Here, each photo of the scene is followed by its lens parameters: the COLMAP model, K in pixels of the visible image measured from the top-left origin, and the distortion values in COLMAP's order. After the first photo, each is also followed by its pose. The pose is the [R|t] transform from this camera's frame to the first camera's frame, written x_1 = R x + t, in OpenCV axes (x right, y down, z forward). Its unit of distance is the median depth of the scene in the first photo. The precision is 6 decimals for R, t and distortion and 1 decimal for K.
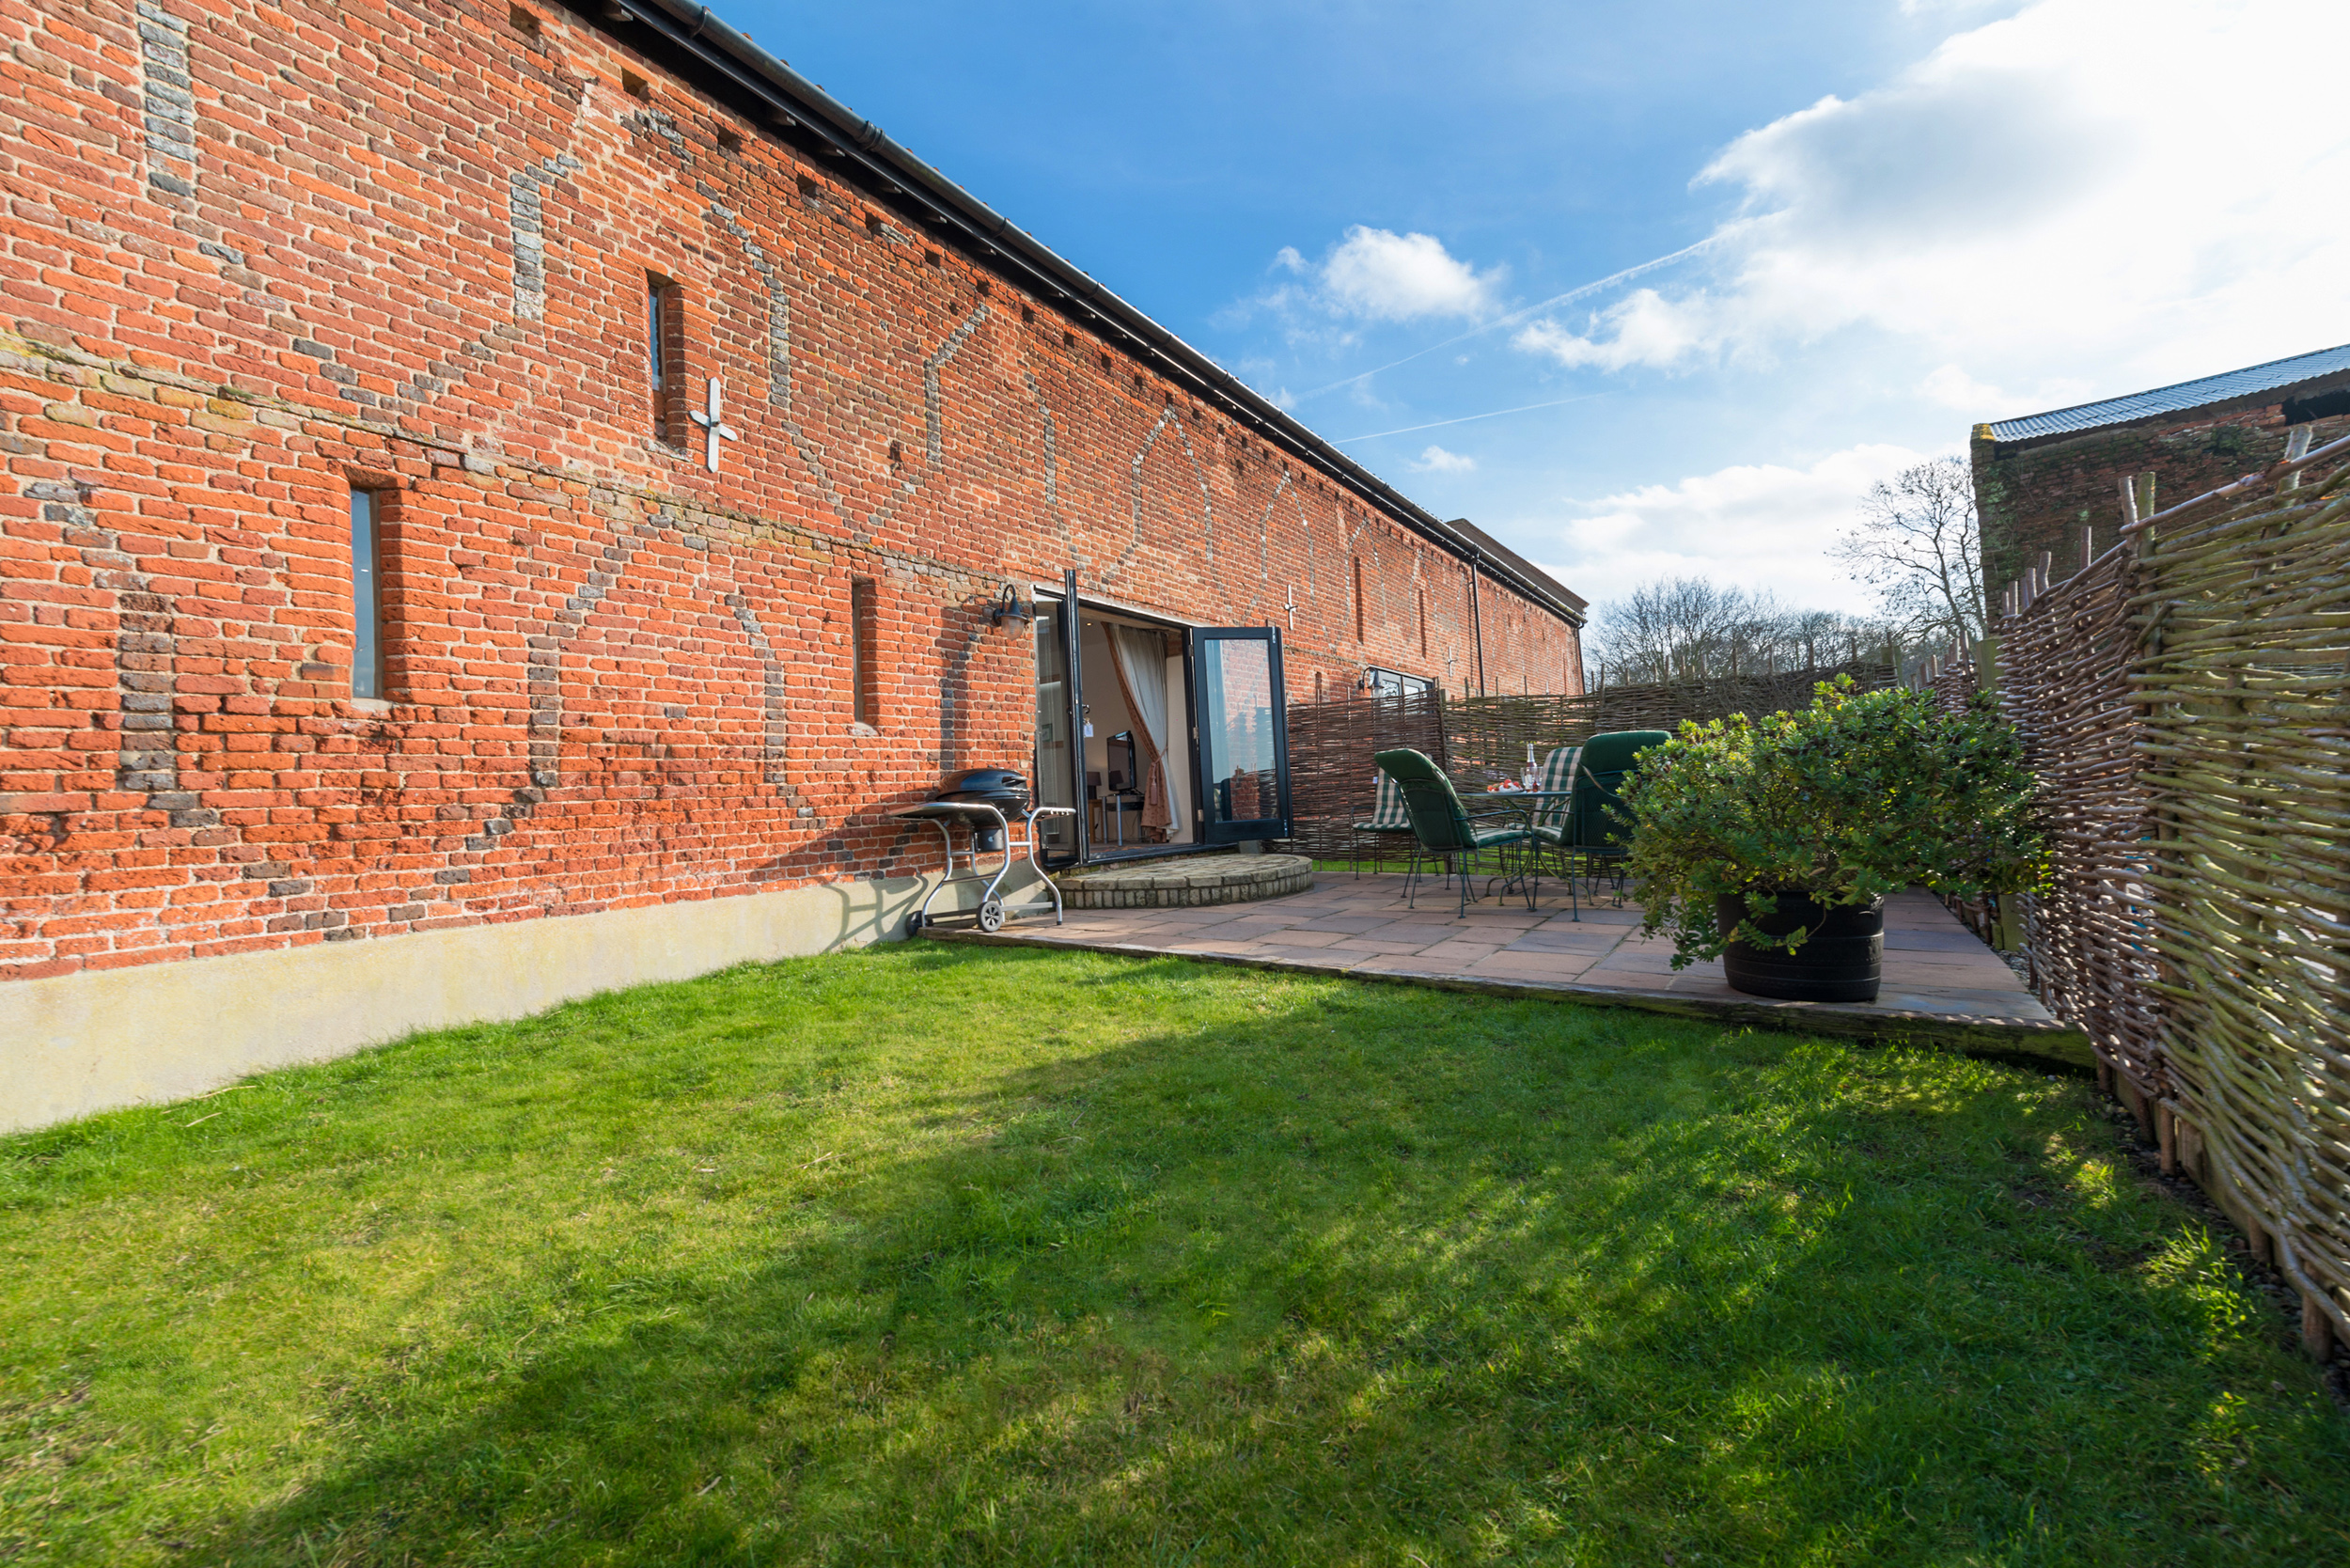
lens RADIAL K [[945.3, 0, 1174.4], [0, 945.3, 747.6], [0, 0, 1]] dist [-0.000680, -0.000111]
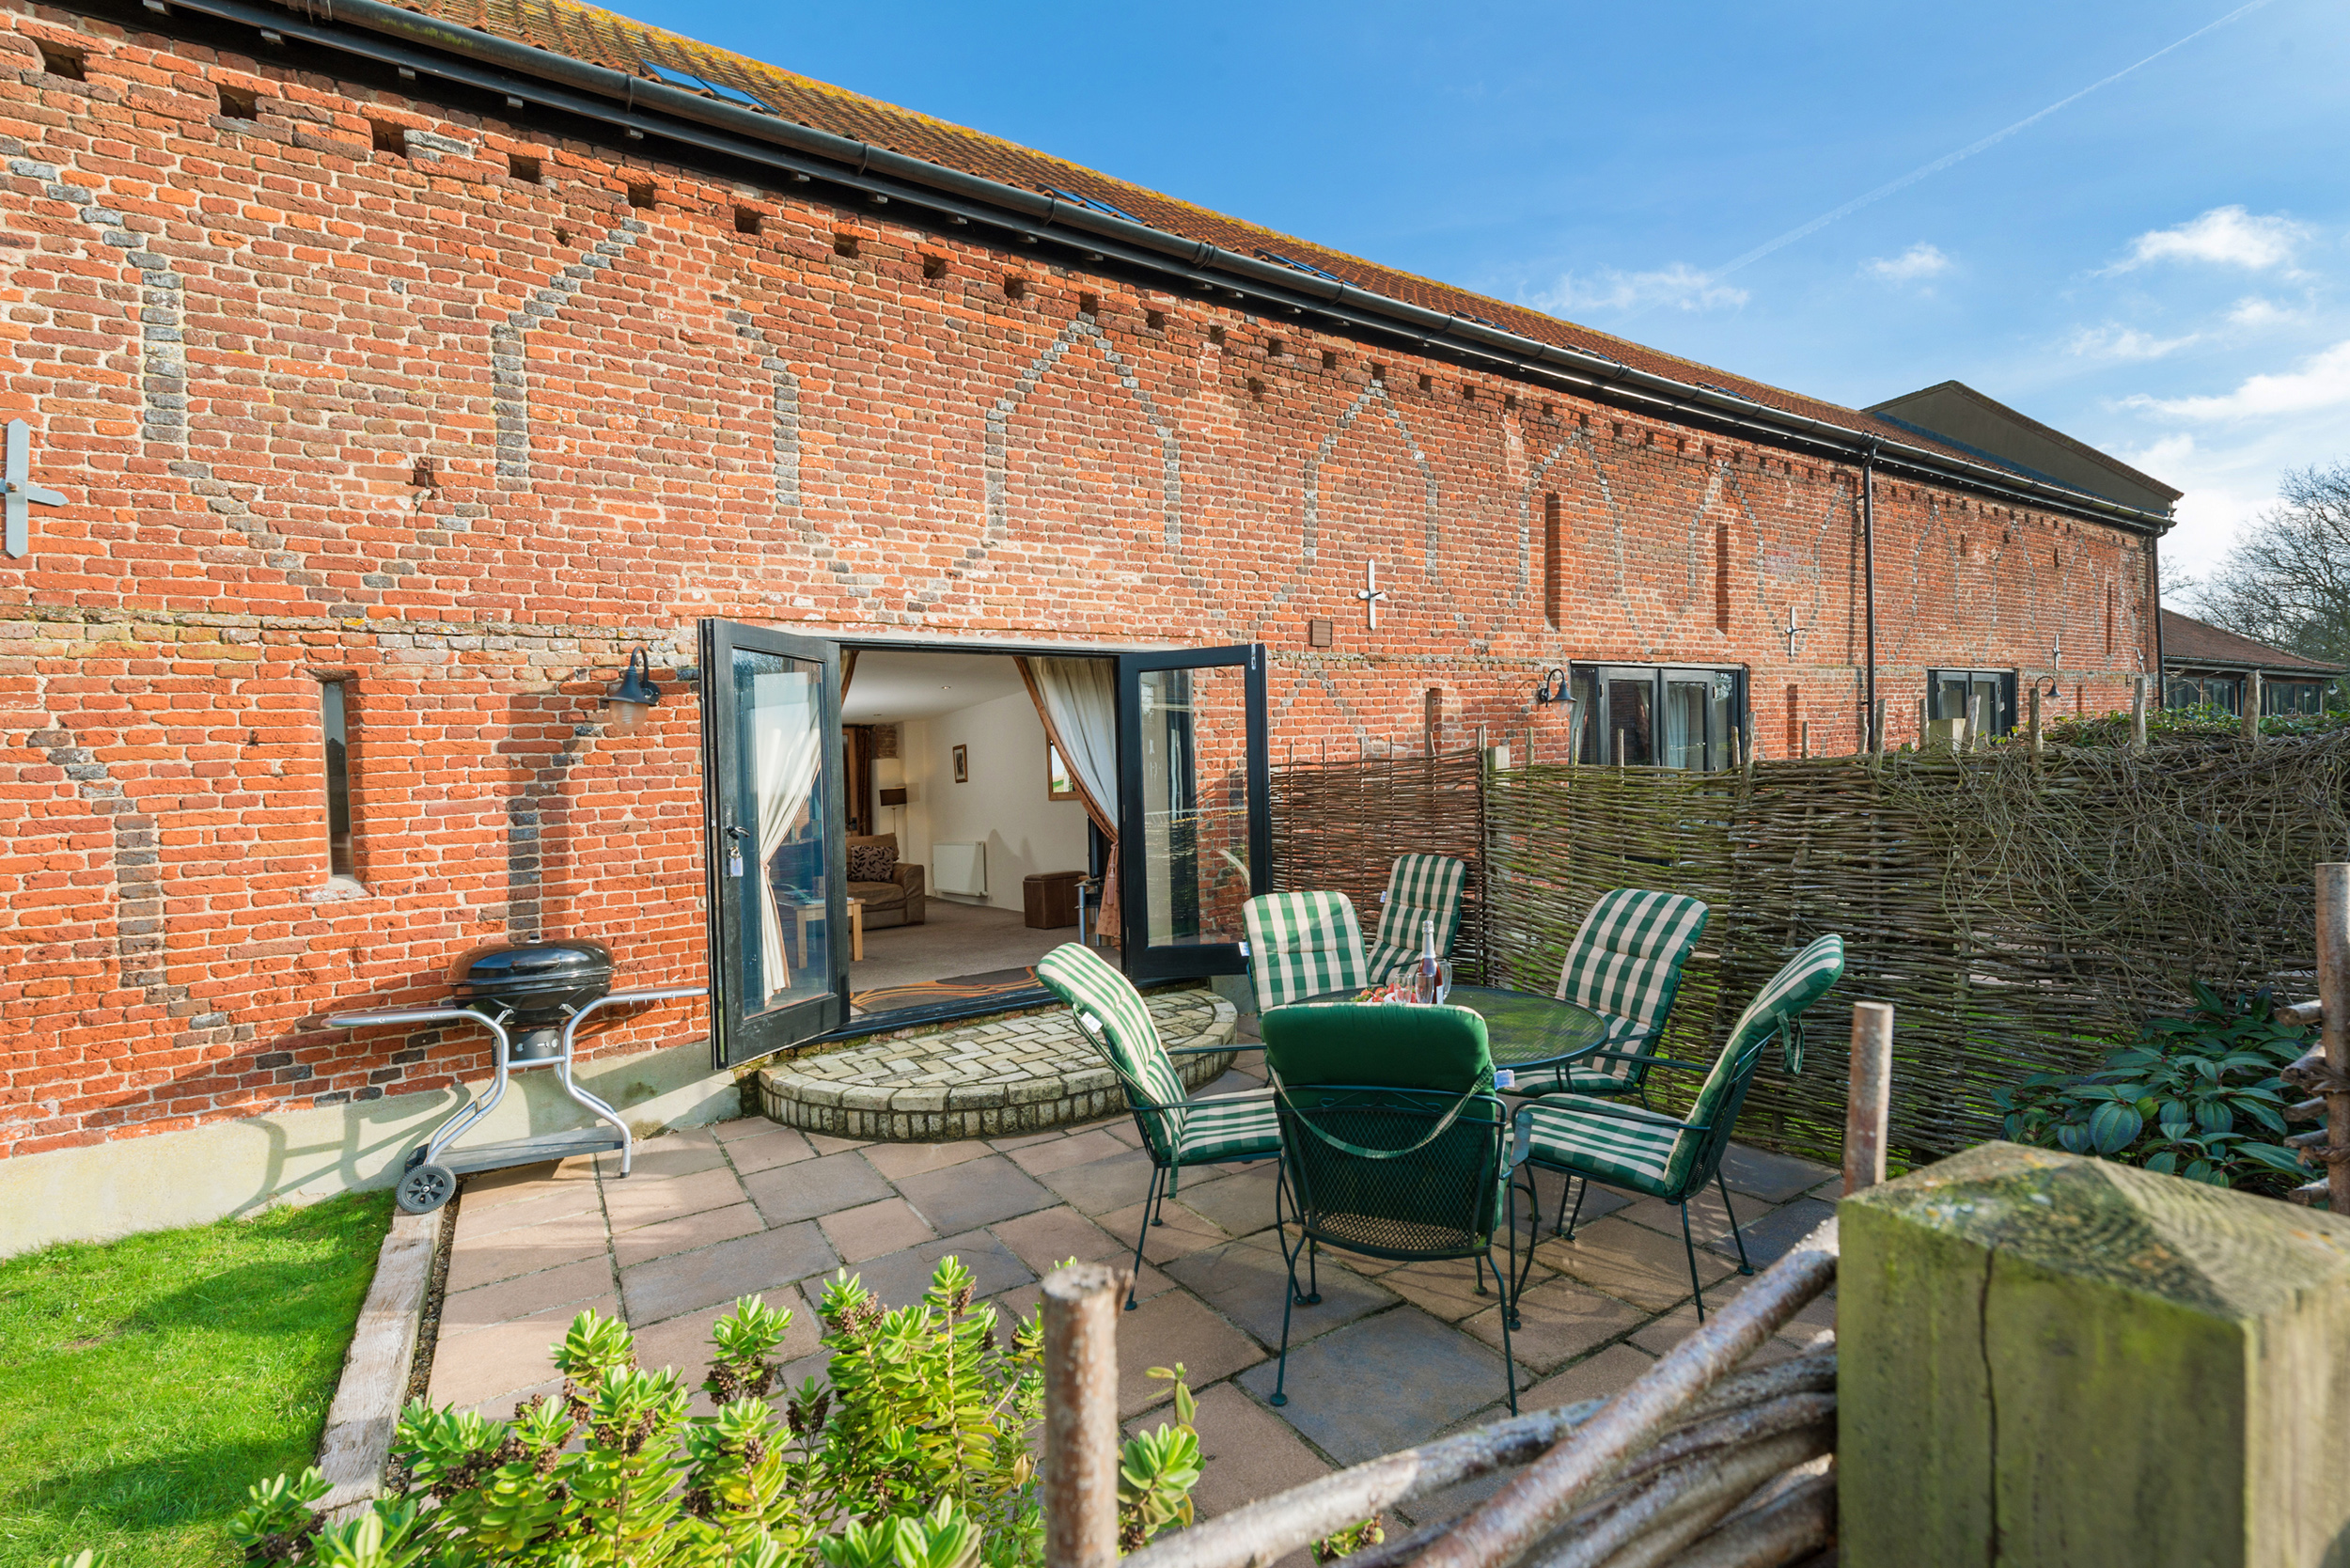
lens RADIAL K [[1042.9, 0, 1183.7], [0, 1042.9, 799.6], [0, 0, 1]] dist [0.008686, -0.004152]
pose [[0.920641, 0.008561, -0.390317, 0.488744], [0.025314, 0.996347, 0.081561, -0.118043], [0.389589, -0.084969, 0.917061, 0.469565]]
